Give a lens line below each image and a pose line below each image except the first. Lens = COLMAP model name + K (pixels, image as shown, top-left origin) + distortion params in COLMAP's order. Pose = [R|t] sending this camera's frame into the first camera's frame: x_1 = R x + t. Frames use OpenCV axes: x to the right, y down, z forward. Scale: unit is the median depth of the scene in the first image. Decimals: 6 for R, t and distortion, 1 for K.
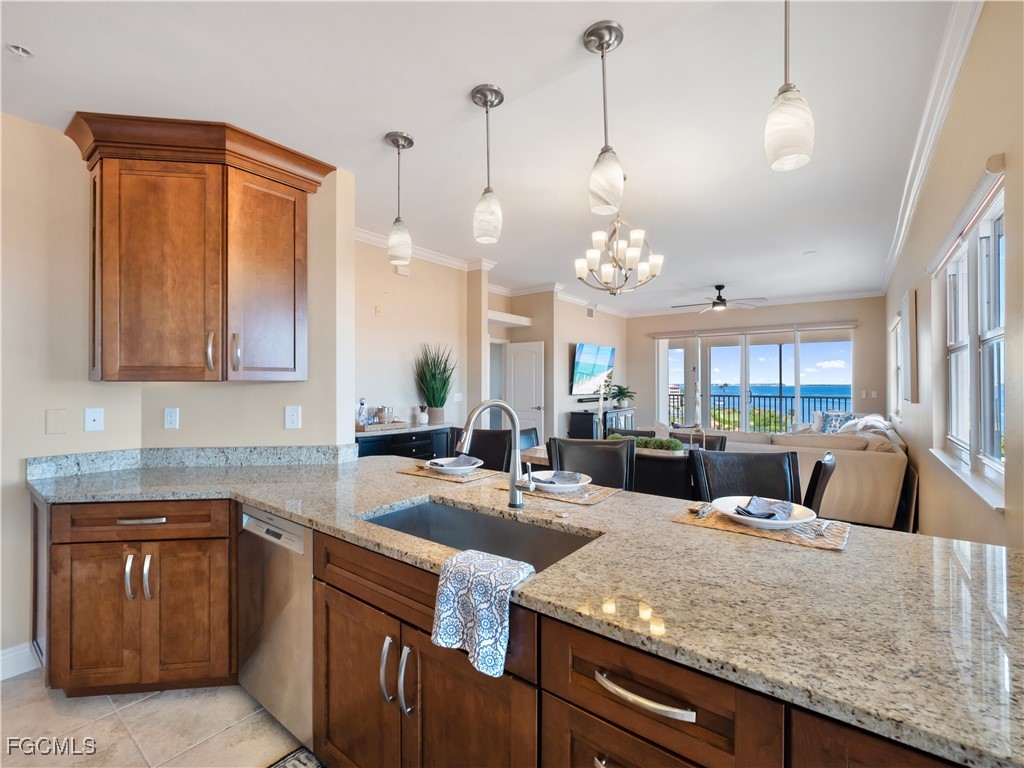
lens RADIAL K [[456.9, 0, 496.5], [0, 456.9, 381.0], [0, 0, 1]] dist [0.004079, -0.001749]
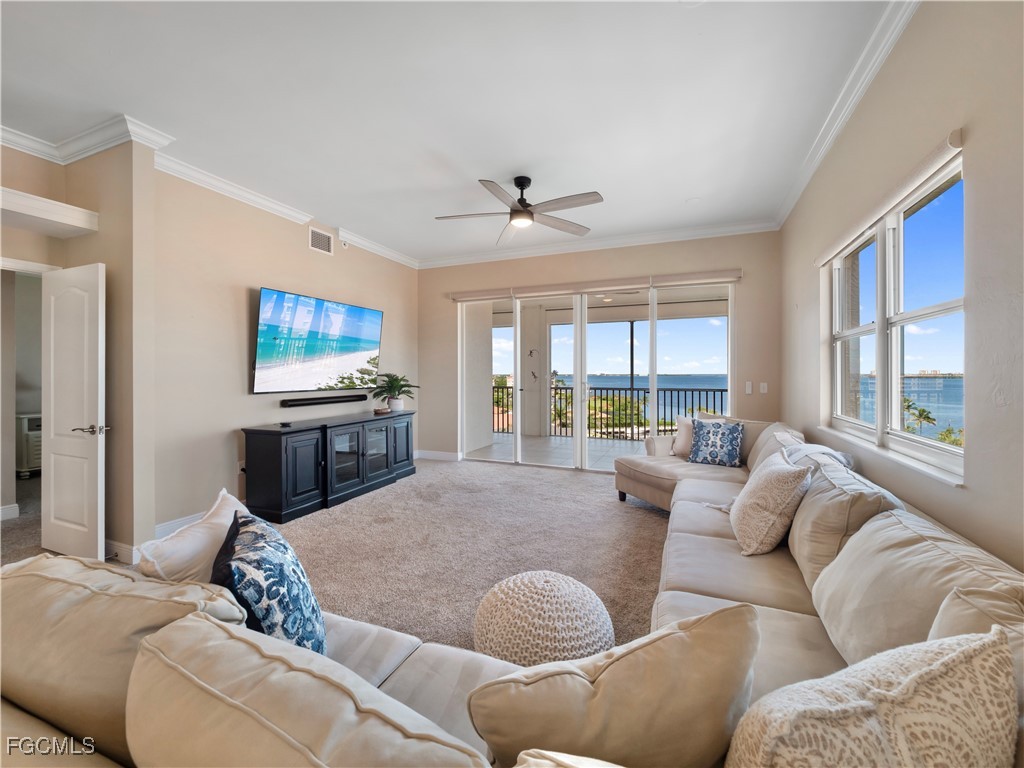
lens RADIAL K [[442.1, 0, 501.6], [0, 442.1, 370.8], [0, 0, 1]] dist [-0.001363, -0.002494]
pose [[0.965505, 0.000622, 0.260385, 0.263973], [0.000015, 0.999997, -0.002444, 0.006332], [-0.260386, 0.002363, 0.965502, 0.415992]]
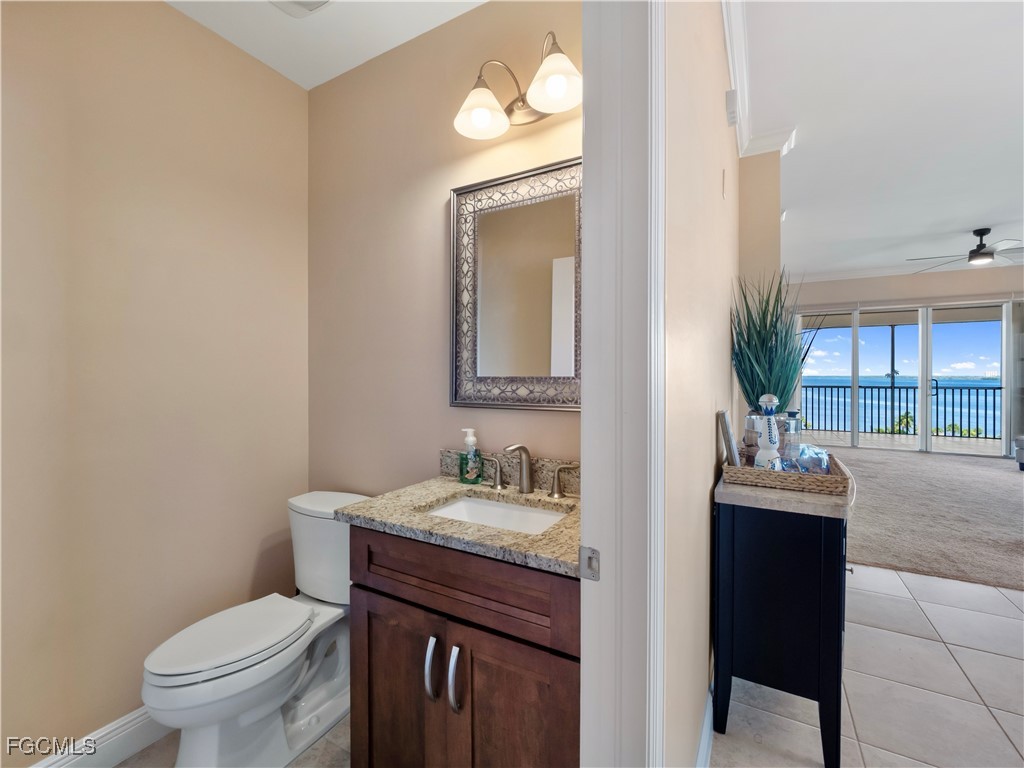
lens RADIAL K [[442.1, 0, 486.3], [0, 442.1, 376.5], [0, 0, 1]] dist [-0.001363, -0.002494]
pose [[0.995406, 0.002621, 0.095707, -0.256877], [-0.003783, 0.999921, 0.011962, 0.007826], [-0.095668, -0.012269, 0.995338, 0.316445]]
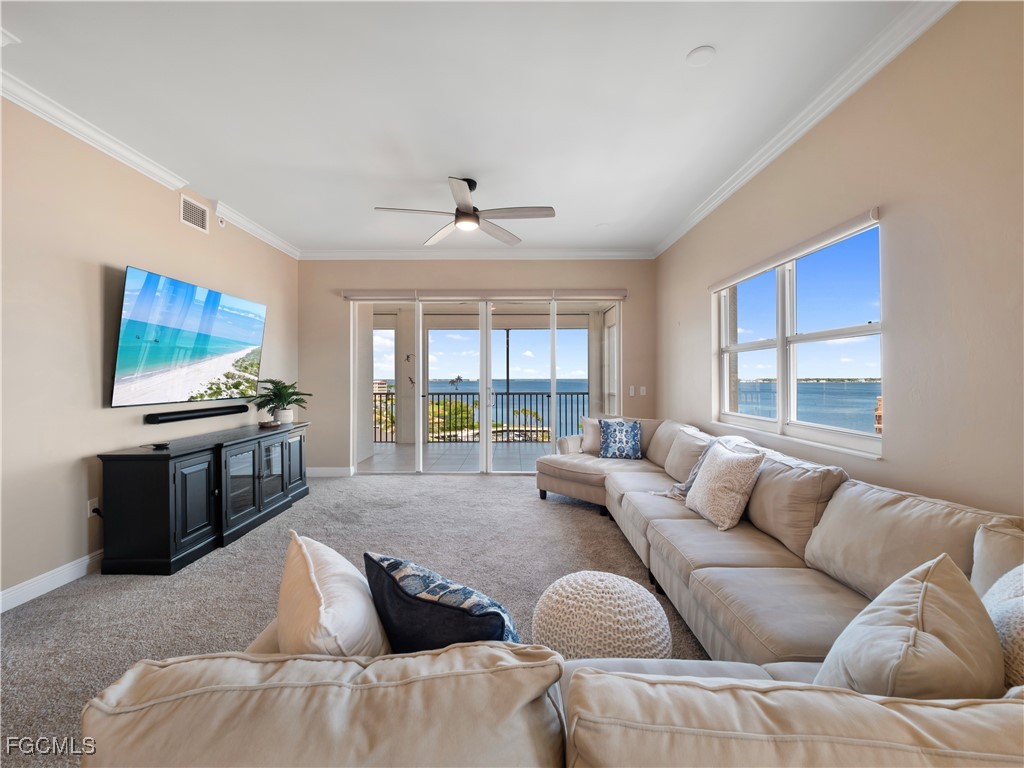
lens RADIAL K [[442.1, 0, 510.8], [0, 442.1, 372.0], [0, 0, 1]] dist [-0.001363, -0.002494]
pose [[0.791639, 0.006327, 0.610956, 0.179153], [0.000370, 0.999941, -0.010835, 0.005564], [-0.610989, 0.008803, 0.791590, 0.461989]]
